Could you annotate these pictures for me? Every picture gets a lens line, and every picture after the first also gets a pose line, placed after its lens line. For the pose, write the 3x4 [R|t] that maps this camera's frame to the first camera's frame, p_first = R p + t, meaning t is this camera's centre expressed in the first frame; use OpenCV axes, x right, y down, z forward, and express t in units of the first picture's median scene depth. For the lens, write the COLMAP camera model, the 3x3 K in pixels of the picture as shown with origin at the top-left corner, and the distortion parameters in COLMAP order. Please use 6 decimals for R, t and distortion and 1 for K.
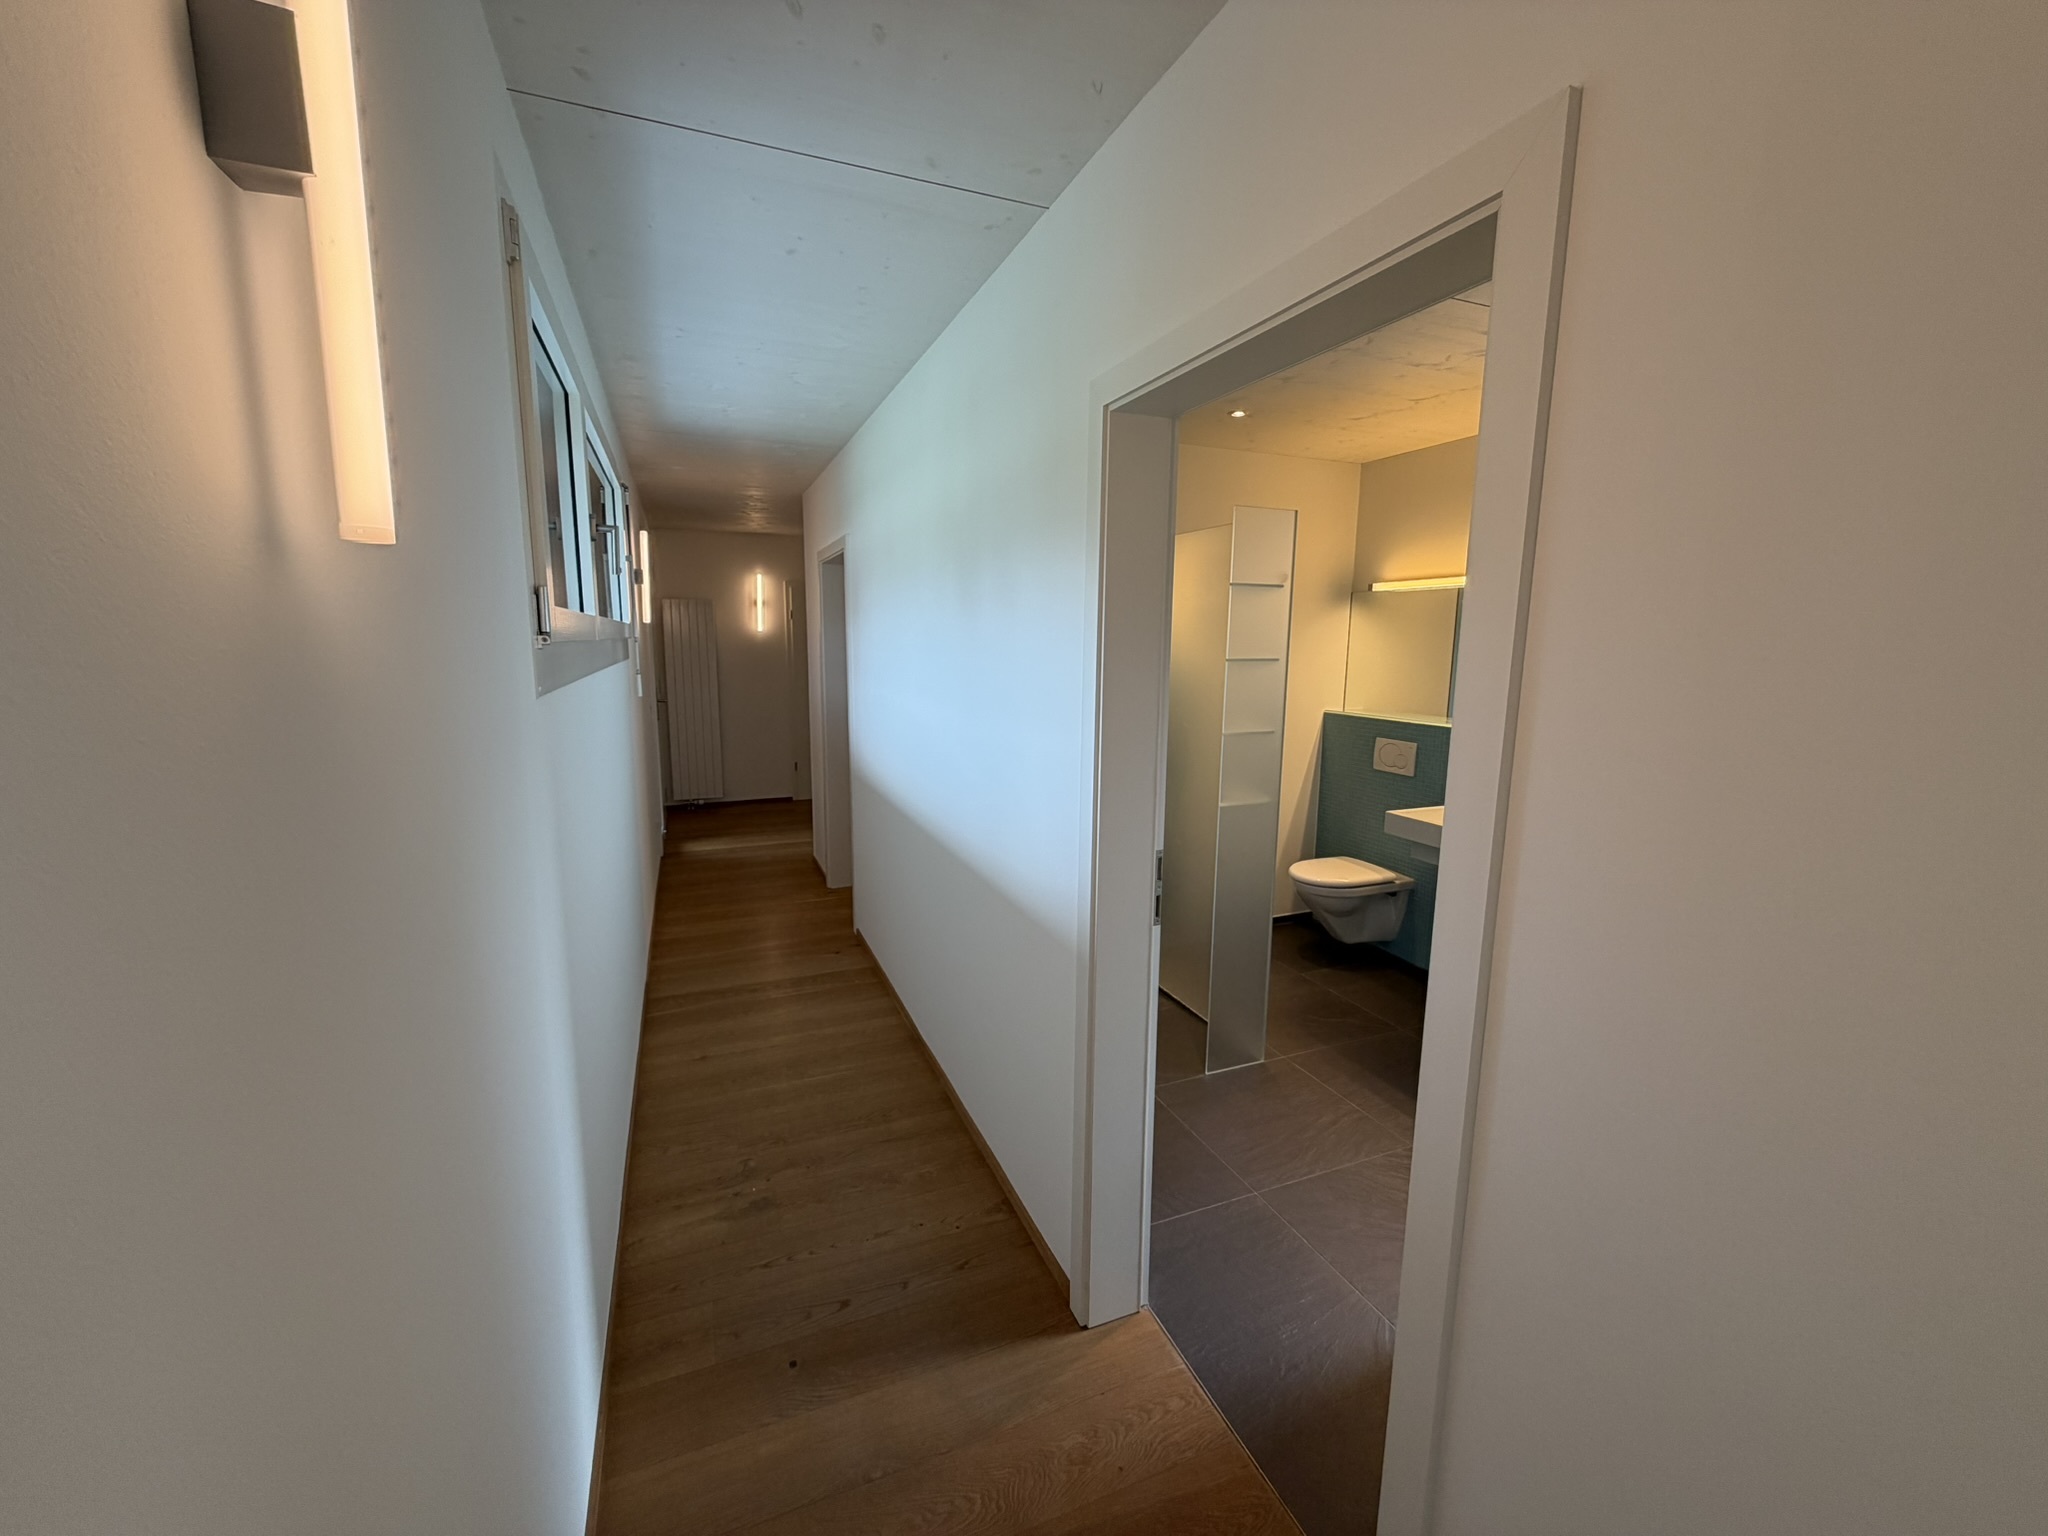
lens RADIAL K [[814.9, 0, 1024.0], [0, 814.9, 768.0], [0, 0, 1]] dist [0.001184, 0.000052]
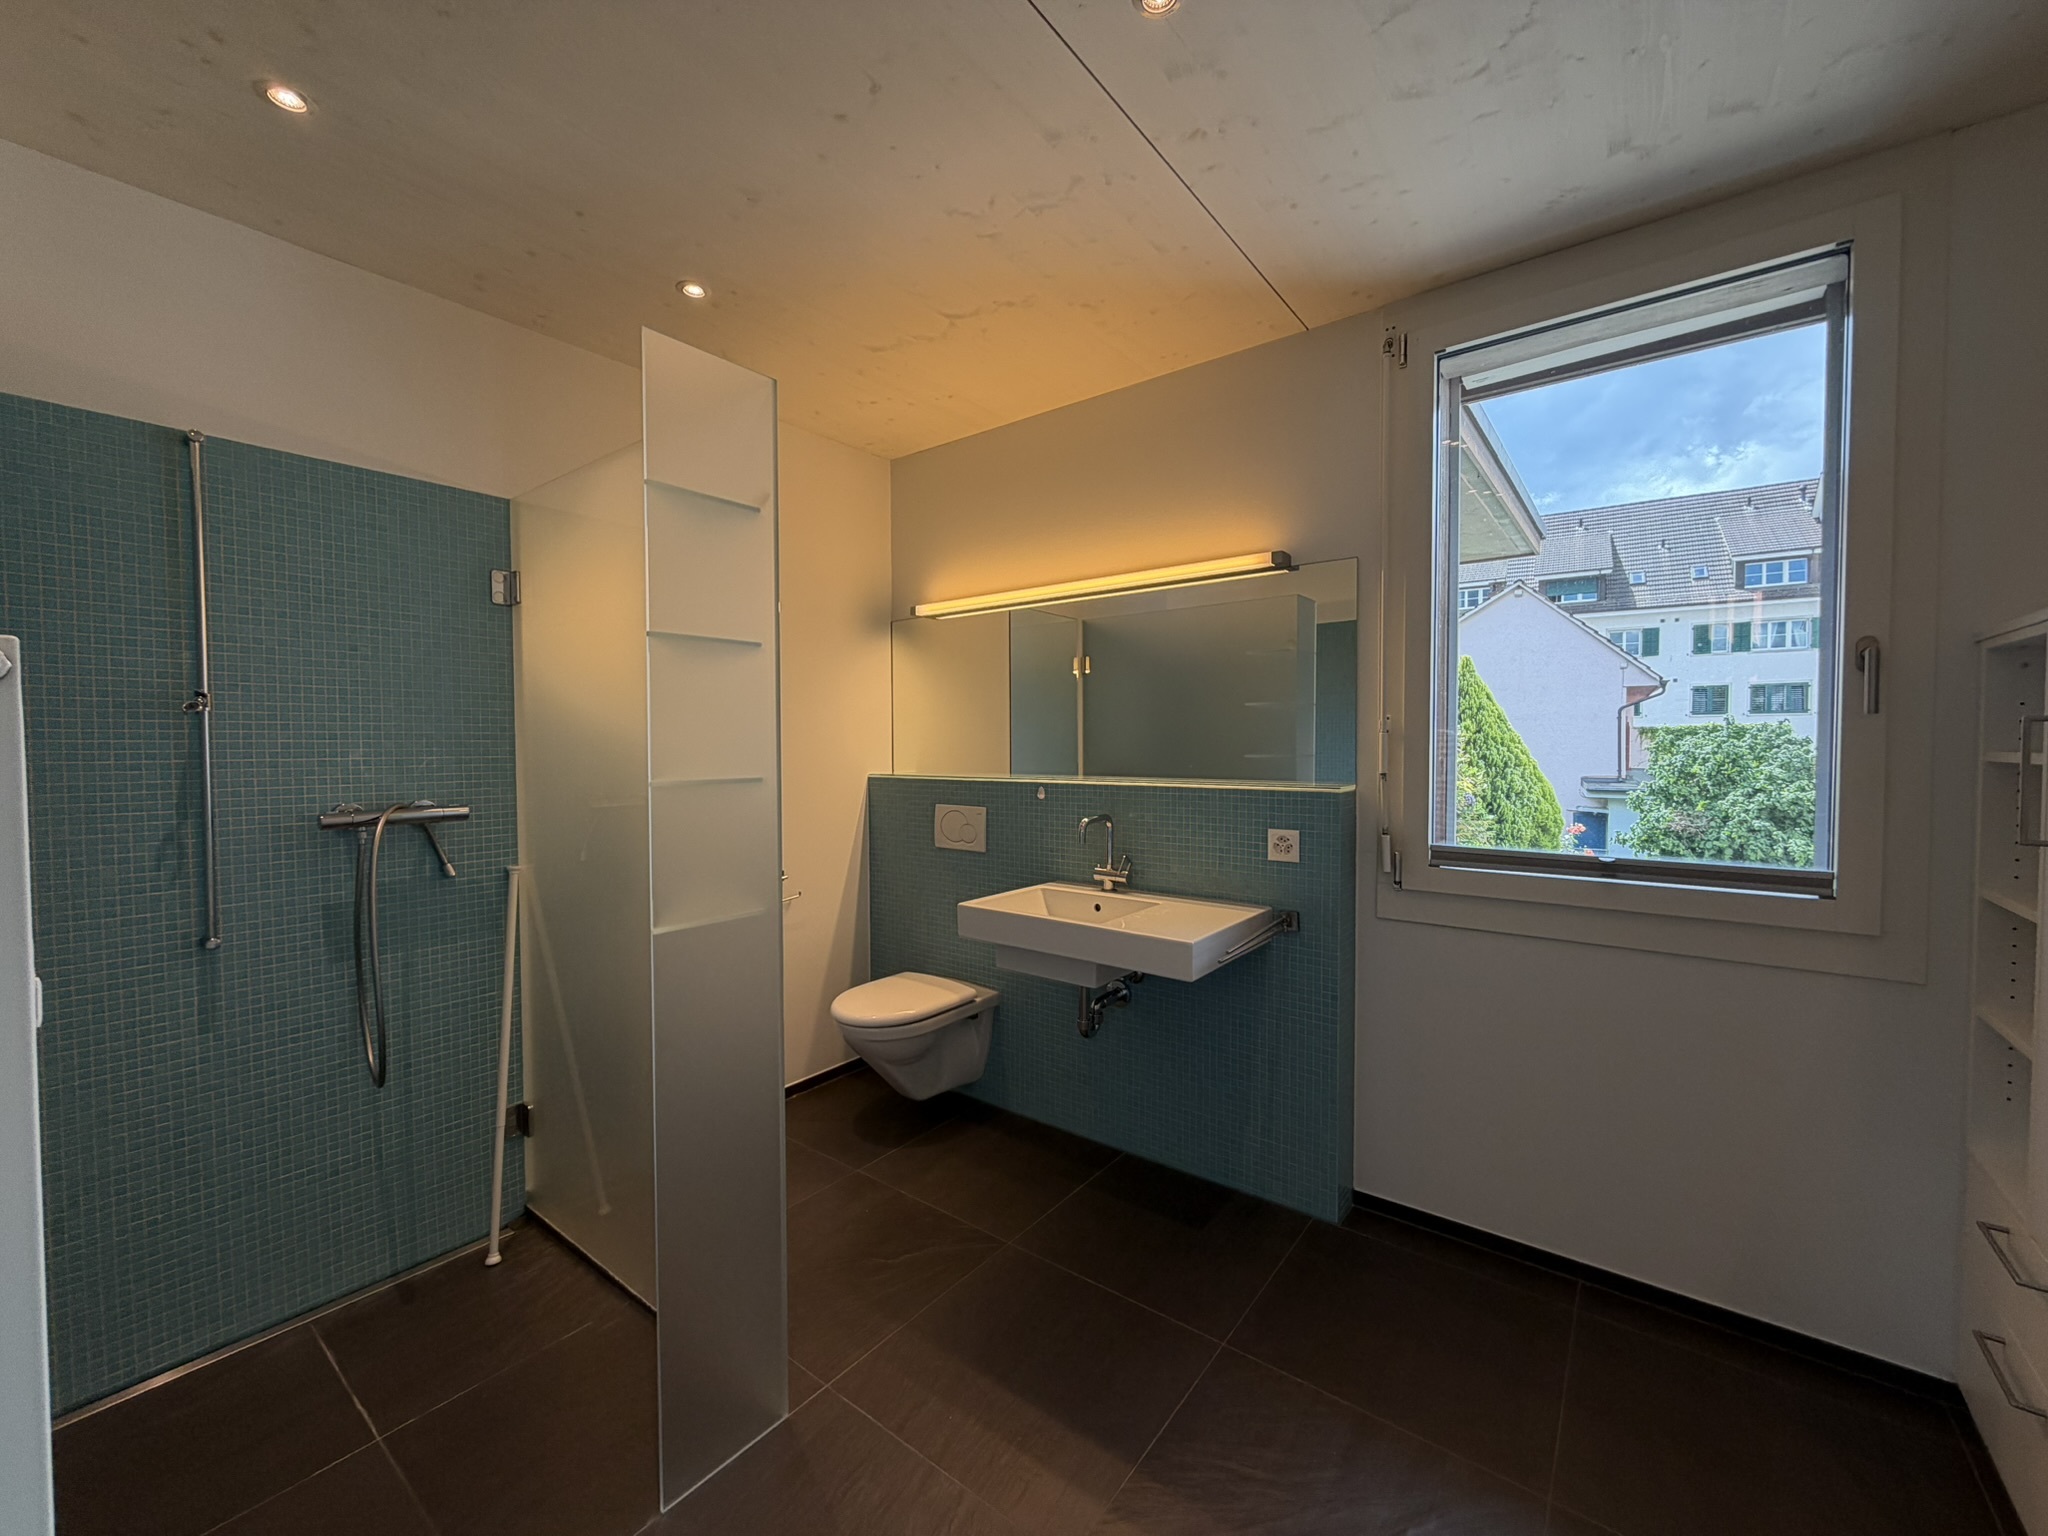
lens RADIAL K [[814.9, 0, 1024.0], [0, 814.9, 768.0], [0, 0, 1]] dist [0.001184, 0.000052]
pose [[0.865975, -0.027975, 0.499305, 0.136245], [0.089751, 0.990917, -0.100142, 0.012147], [-0.491968, 0.131533, 0.860620, 0.327029]]
